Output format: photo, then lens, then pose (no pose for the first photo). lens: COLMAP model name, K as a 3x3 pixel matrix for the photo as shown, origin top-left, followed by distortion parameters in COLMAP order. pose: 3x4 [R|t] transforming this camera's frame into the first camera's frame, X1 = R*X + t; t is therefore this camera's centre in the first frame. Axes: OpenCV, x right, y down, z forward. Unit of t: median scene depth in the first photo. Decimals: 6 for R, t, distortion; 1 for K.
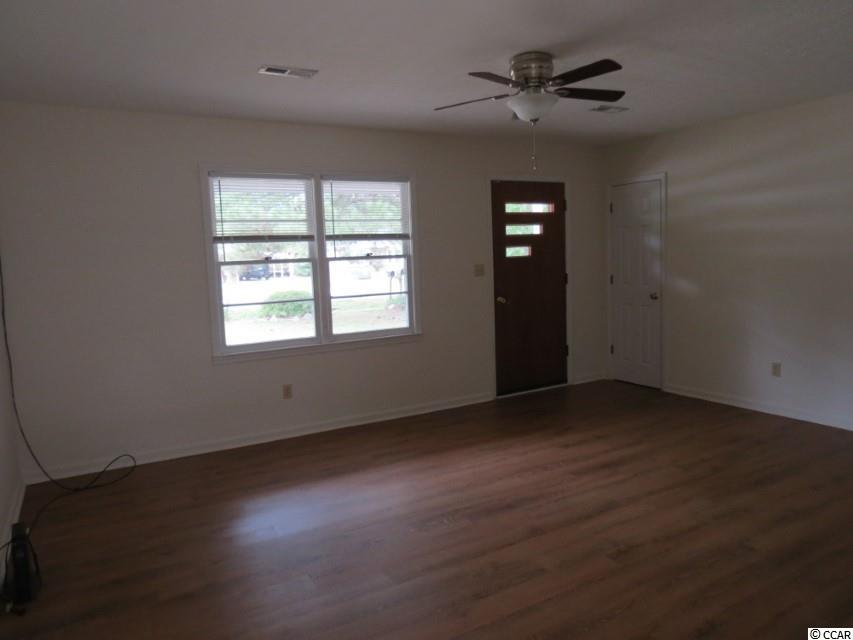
lens RADIAL K [[606.8, 0, 430.2], [0, 606.8, 321.2], [0, 0, 1]] dist [-0.042816, 0.026029]
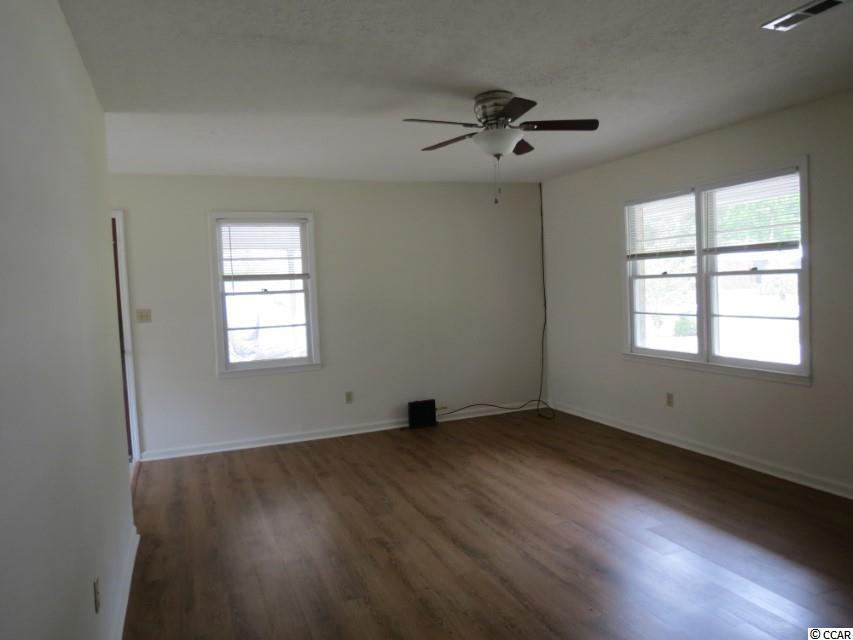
lens RADIAL K [[610.6, 0, 426.5], [0, 610.6, 320.0], [0, 0, 1]] dist [0.005444, 0.002174]
pose [[-0.138981, 0.100237, -0.985209, 0.894932], [-0.064936, 0.991801, 0.110068, -0.115534], [0.988164, 0.079273, -0.131332, 0.749838]]
